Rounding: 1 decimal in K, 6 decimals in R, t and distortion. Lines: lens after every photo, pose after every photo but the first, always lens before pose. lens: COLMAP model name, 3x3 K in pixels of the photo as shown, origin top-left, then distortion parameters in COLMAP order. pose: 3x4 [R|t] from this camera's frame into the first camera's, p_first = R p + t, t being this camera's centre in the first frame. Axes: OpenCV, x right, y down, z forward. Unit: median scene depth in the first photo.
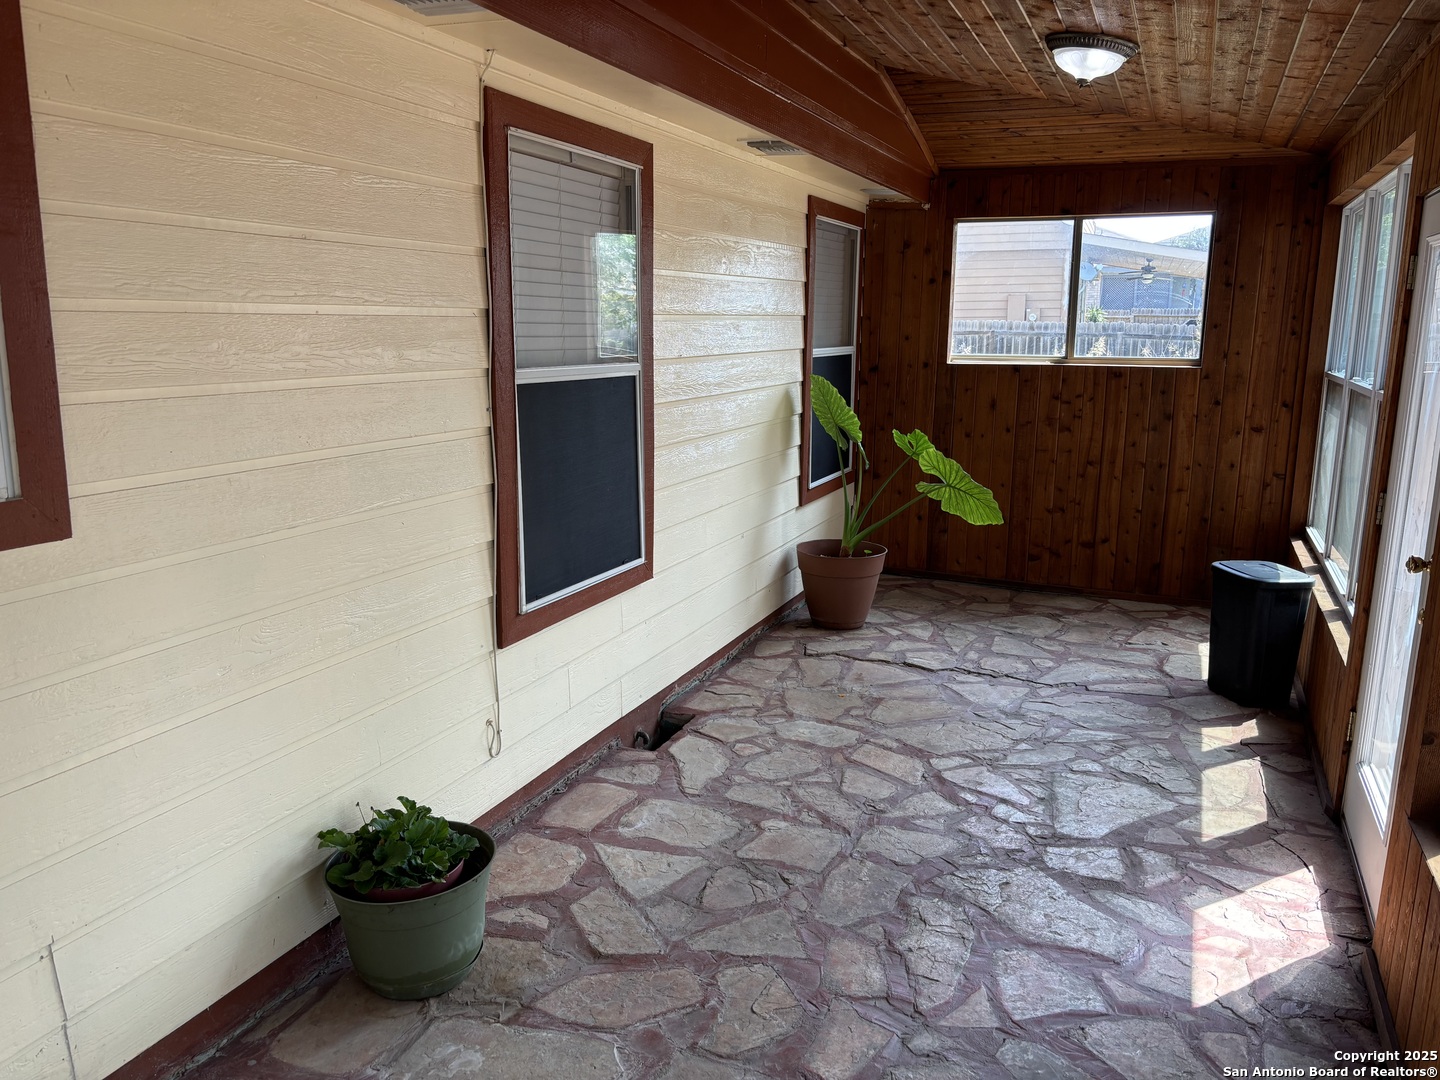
lens RADIAL K [[1091.5, 0, 713.5], [0, 1091.5, 540.9], [0, 0, 1]] dist [0.043293, -0.055115]
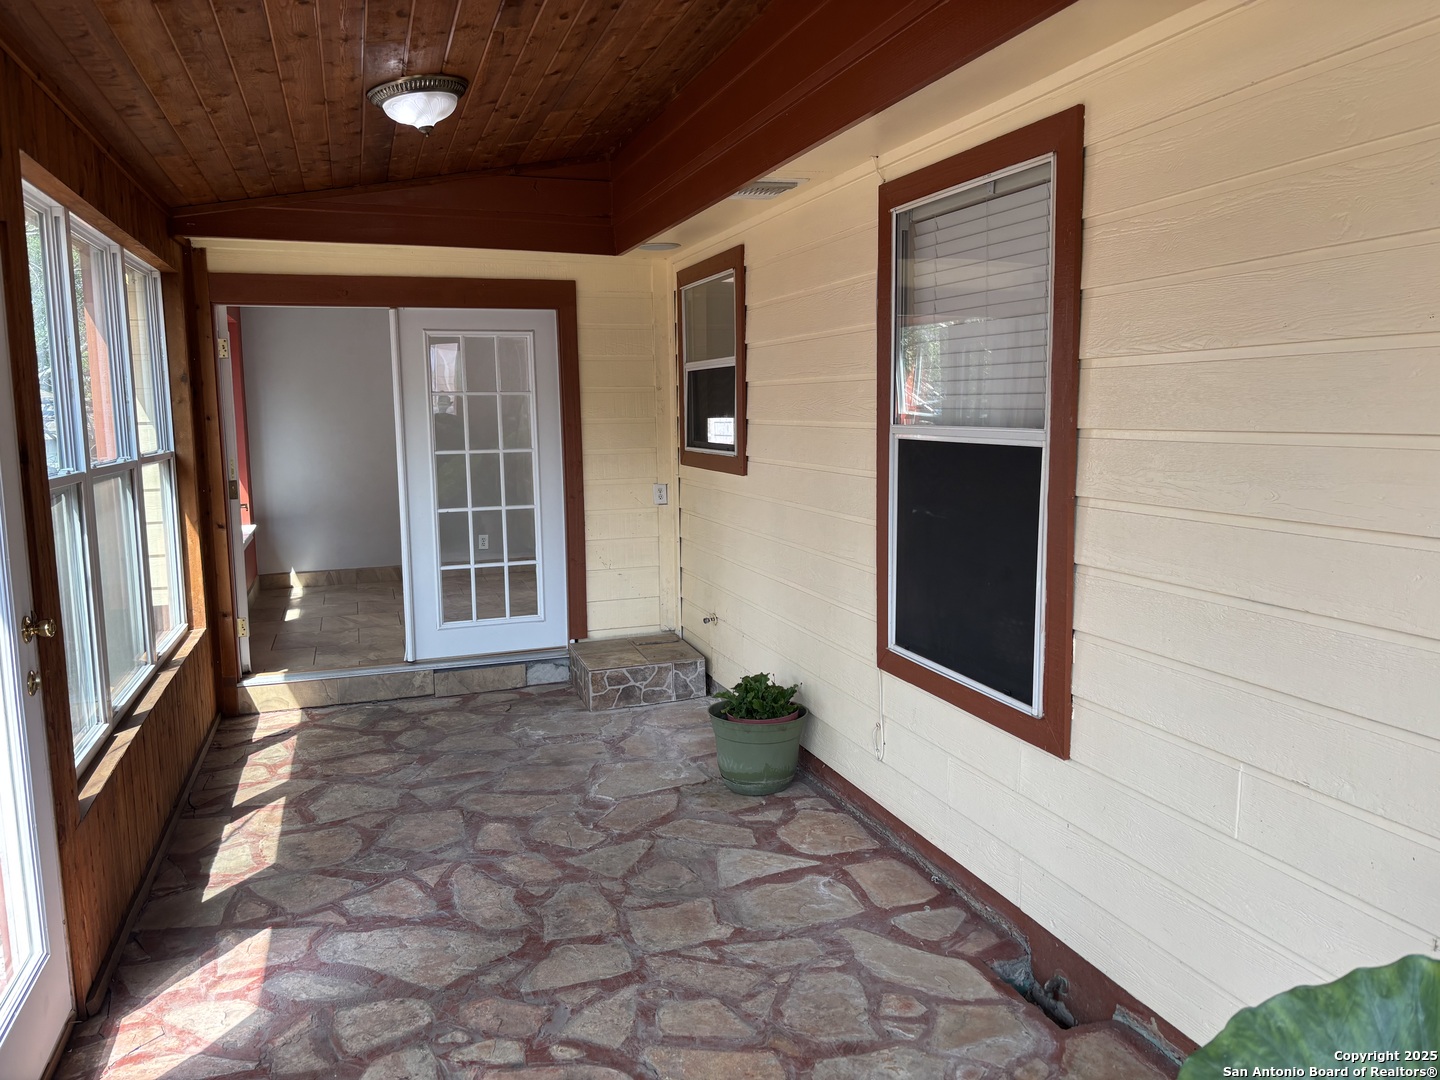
lens RADIAL K [[1091.5, 0, 716.6], [0, 1091.5, 540.0], [0, 0, 1]] dist [0.043293, -0.055115]
pose [[-0.747239, 0.087239, -0.658805, 0.659908], [-0.123857, 0.955694, 0.267036, -0.306010], [0.652912, 0.281137, -0.703326, 1.632961]]
